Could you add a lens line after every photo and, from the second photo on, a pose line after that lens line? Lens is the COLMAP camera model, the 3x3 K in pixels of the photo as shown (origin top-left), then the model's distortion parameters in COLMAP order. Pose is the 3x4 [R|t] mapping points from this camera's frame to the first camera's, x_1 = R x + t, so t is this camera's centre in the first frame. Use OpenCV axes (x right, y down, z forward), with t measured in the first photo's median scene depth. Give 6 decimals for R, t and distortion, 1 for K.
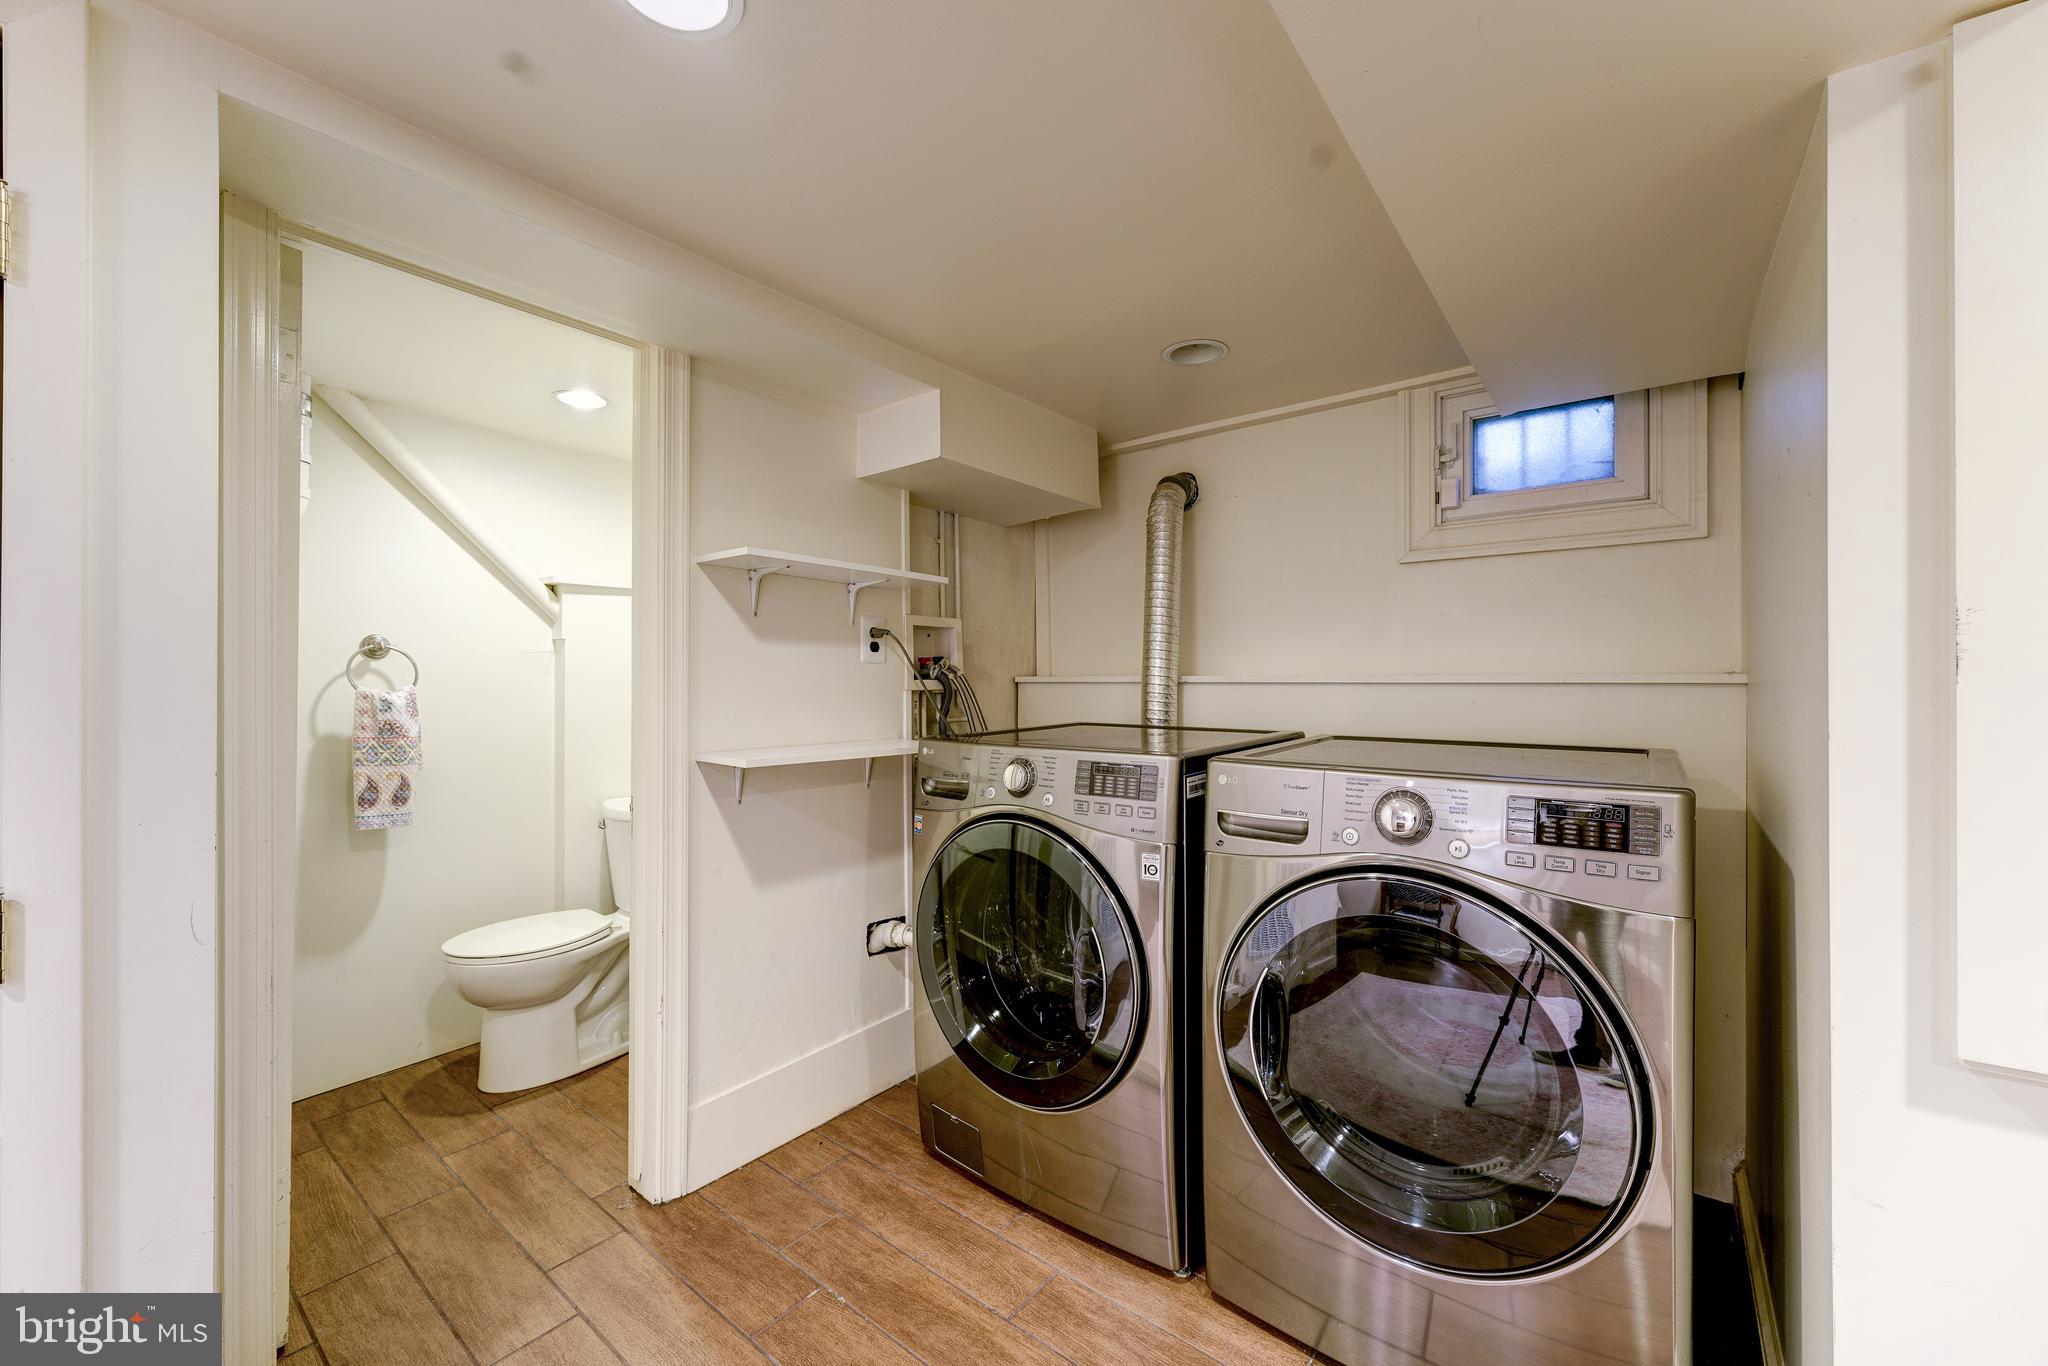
lens RADIAL K [[801.0, 0, 1017.7], [0, 801.0, 682.2], [0, 0, 1]] dist [0.000830, 0.000122]
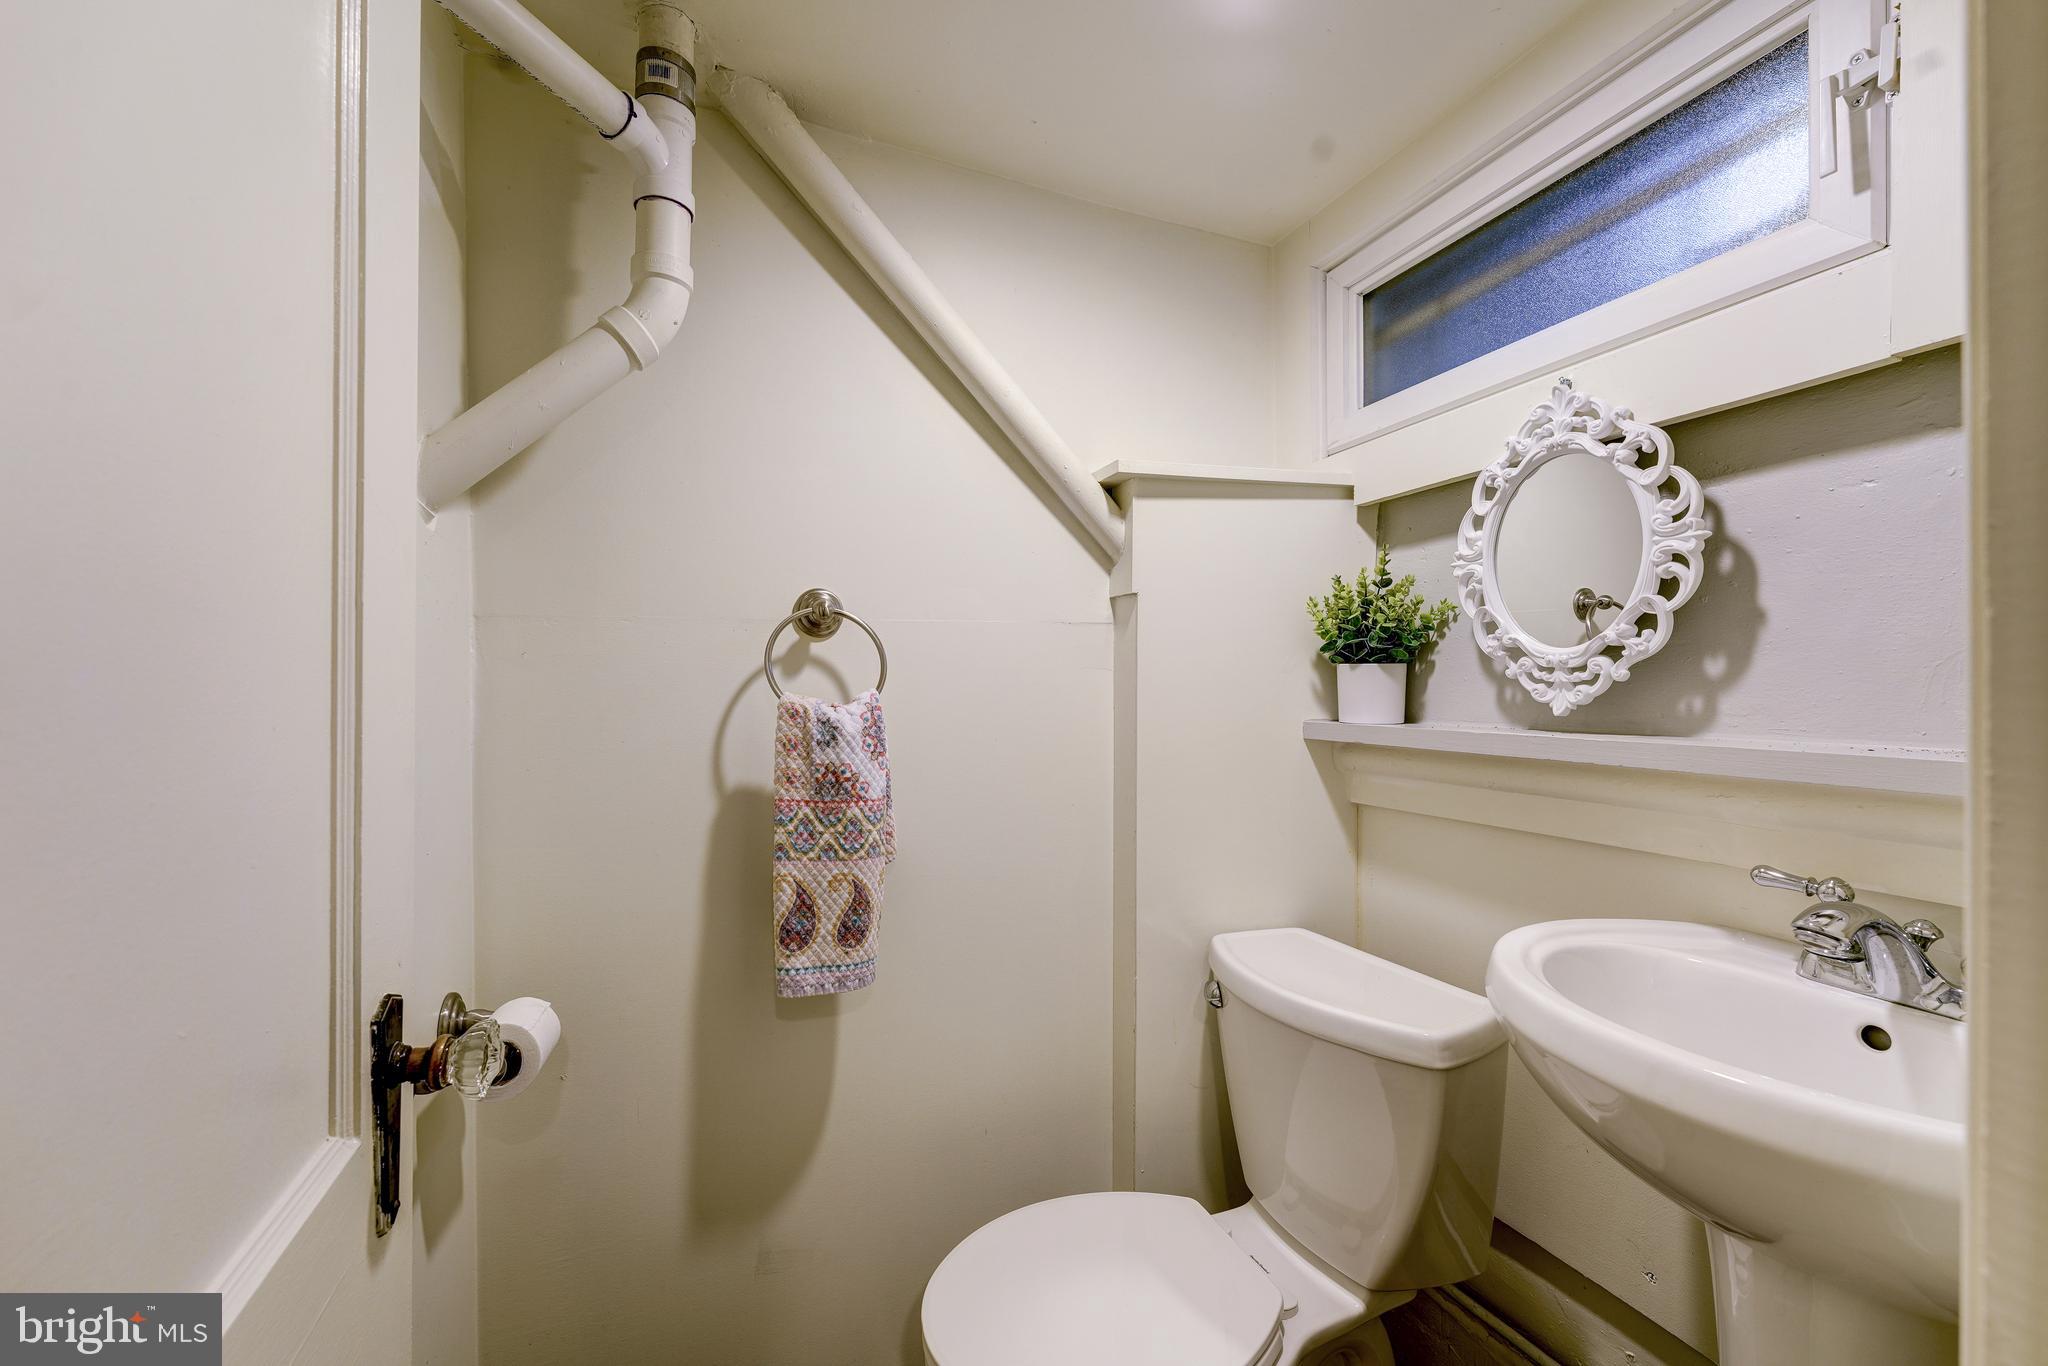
lens RADIAL K [[801.0, 0, 1017.7], [0, 801.0, 682.2], [0, 0, 1]] dist [0.000830, 0.000122]
pose [[0.857998, -0.001355, -0.513652, -0.445936], [0.000786, 0.999999, -0.001326, -0.000087], [0.513653, 0.000734, 0.857998, 0.646730]]
